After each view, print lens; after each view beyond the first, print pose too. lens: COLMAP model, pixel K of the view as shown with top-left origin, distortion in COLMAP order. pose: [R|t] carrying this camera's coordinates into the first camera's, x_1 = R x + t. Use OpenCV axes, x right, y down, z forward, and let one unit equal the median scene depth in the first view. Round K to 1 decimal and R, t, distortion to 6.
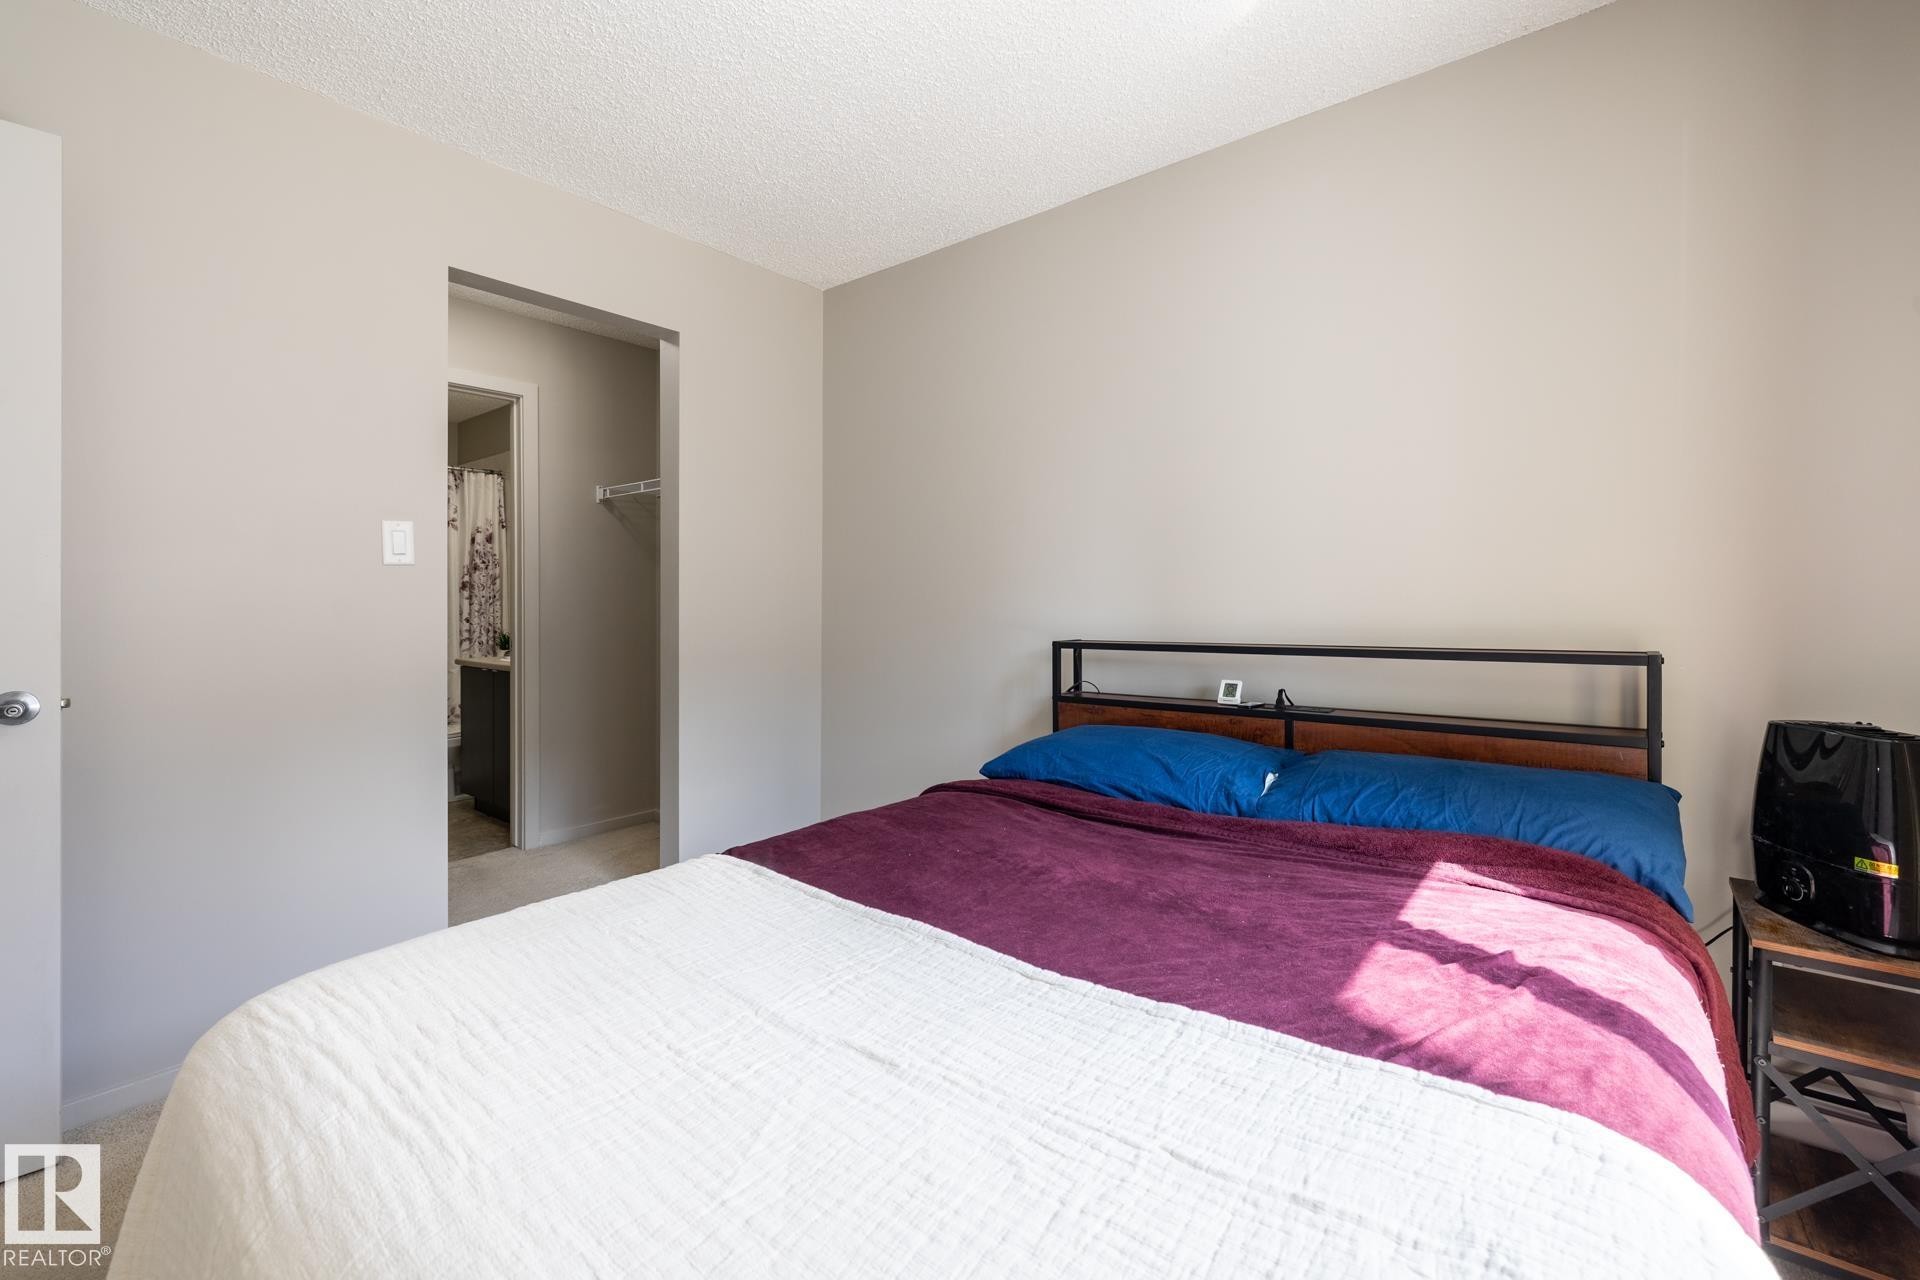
lens RADIAL K [[835.2, 0, 945.3], [0, 835.2, 625.8], [0, 0, 1]] dist [0.000516, 0.000256]
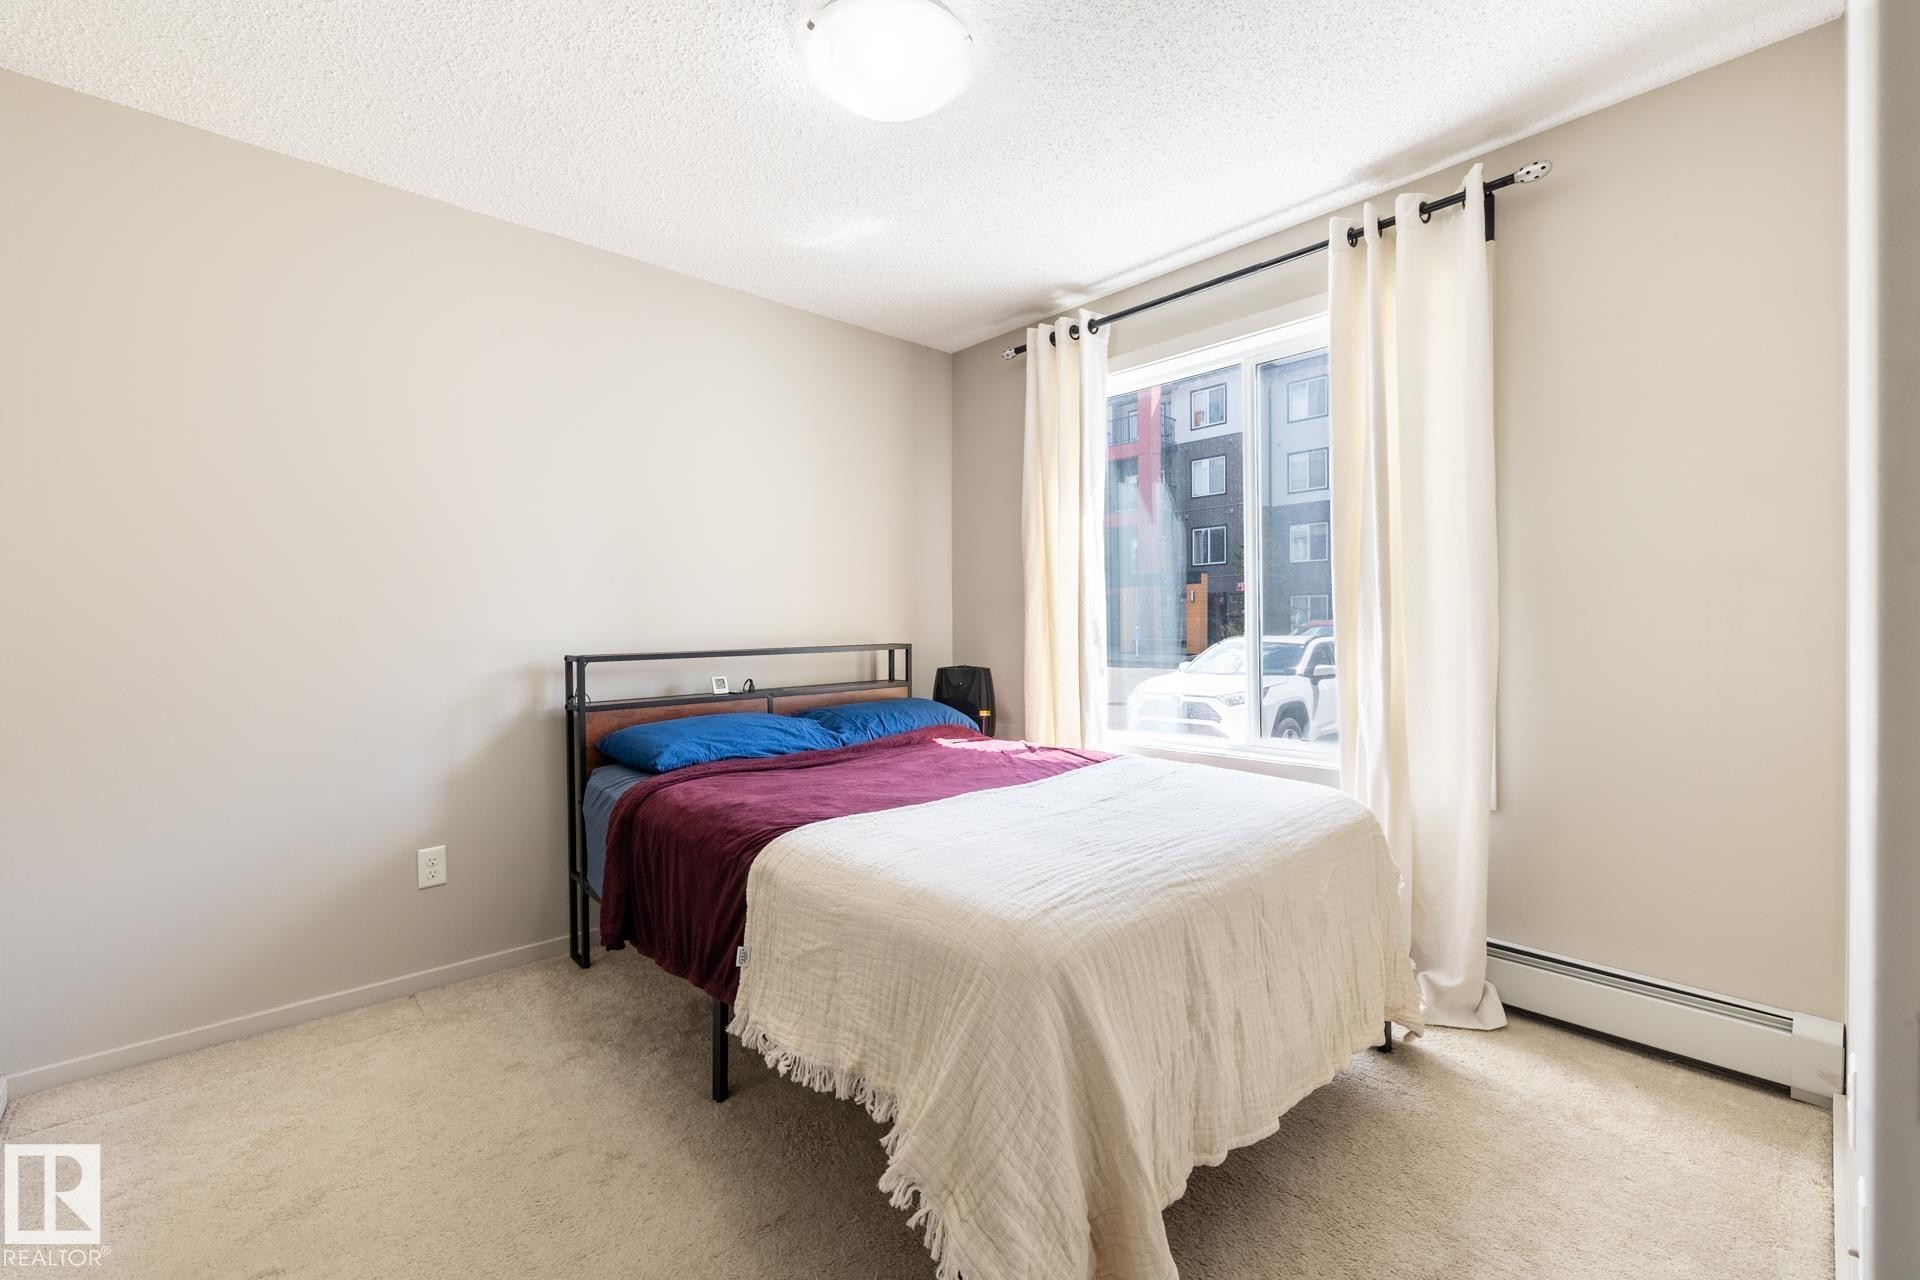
lens RADIAL K [[814.0, 0, 947.9], [0, 814.0, 632.8], [0, 0, 1]] dist [-0.000669, 0.000030]
pose [[0.125191, -0.015925, 0.992005, -1.013203], [0.028442, 0.999518, 0.012456, -0.015461], [-0.991725, 0.026655, 0.125584, 0.447601]]
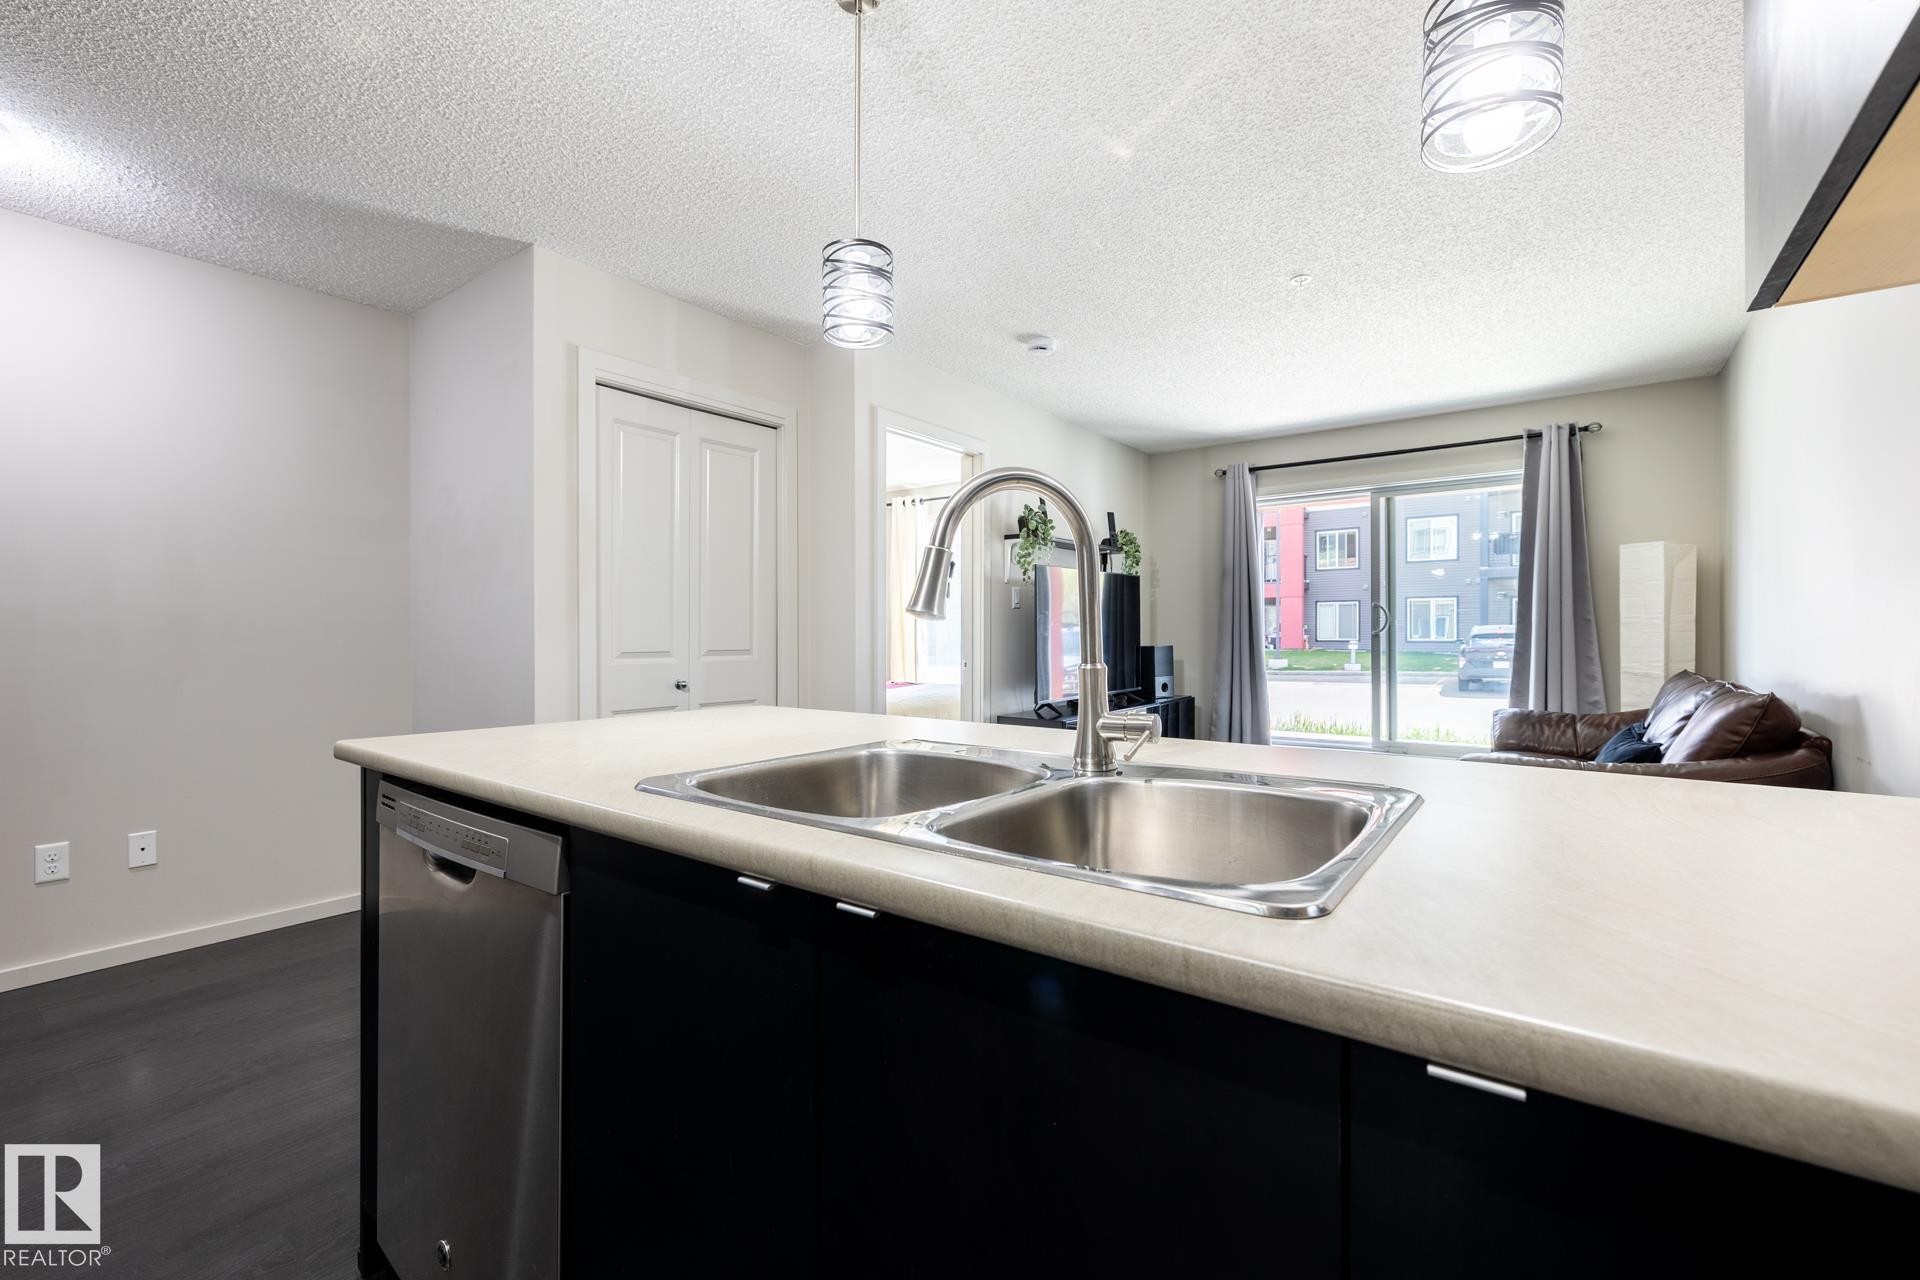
lens RADIAL K [[814.0, 0, 947.9], [0, 814.0, 632.8], [0, 0, 1]] dist [-0.000669, 0.000030]
pose [[-0.054429, -0.009597, 0.998472, -2.938772], [0.022842, 0.999680, 0.010854, -0.036692], [-0.998256, 0.023397, -0.054192, 0.442884]]
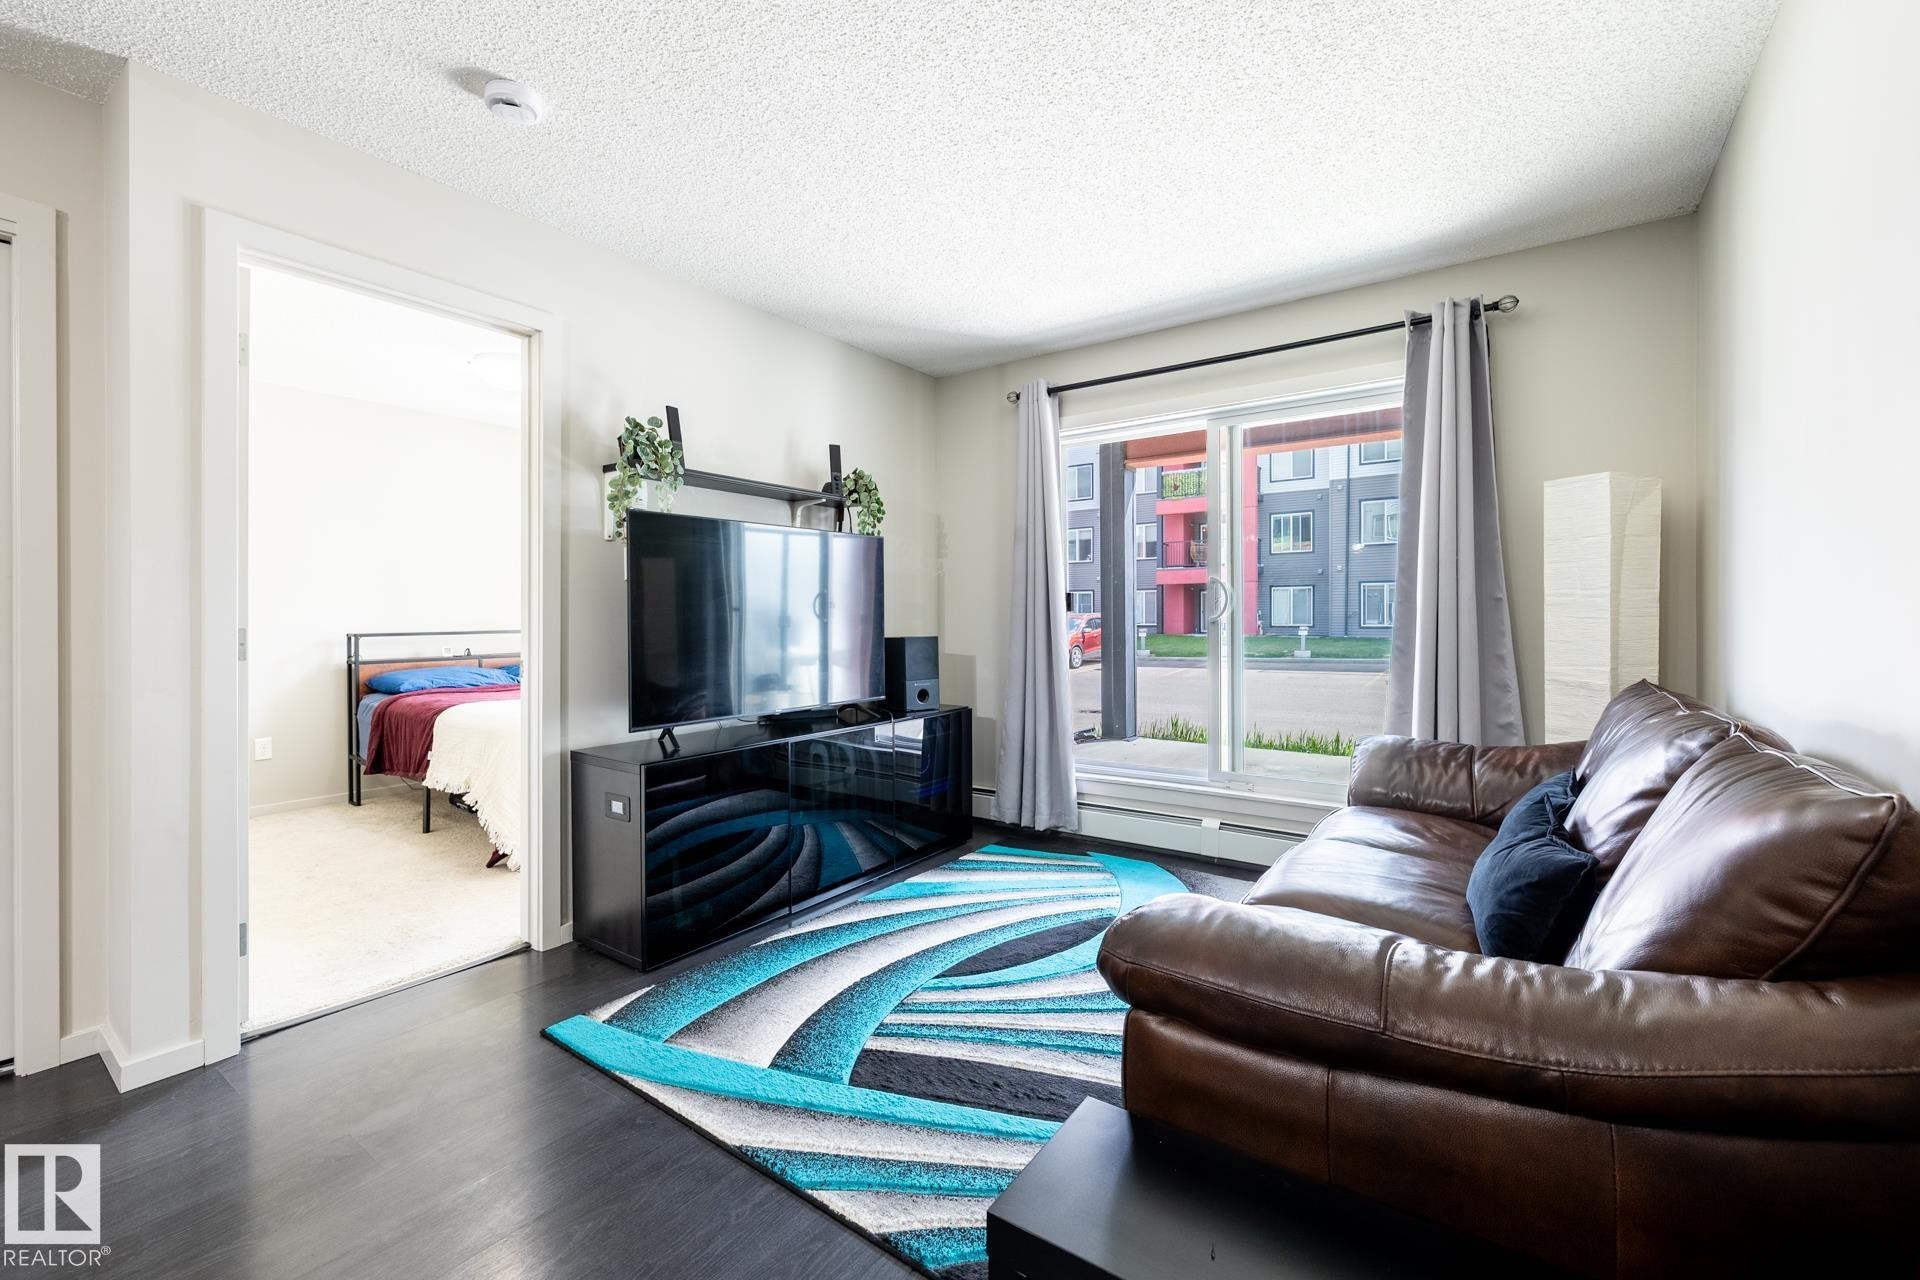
lens RADIAL K [[804.0, 0, 947.4], [0, 804.0, 620.2], [0, 0, 1]] dist [0.000819, -0.000077]
pose [[-0.079742, -0.012202, 0.996741, -2.202518], [0.022070, 0.999658, 0.014004, -0.013163], [-0.996571, 0.023115, -0.079445, -0.295317]]
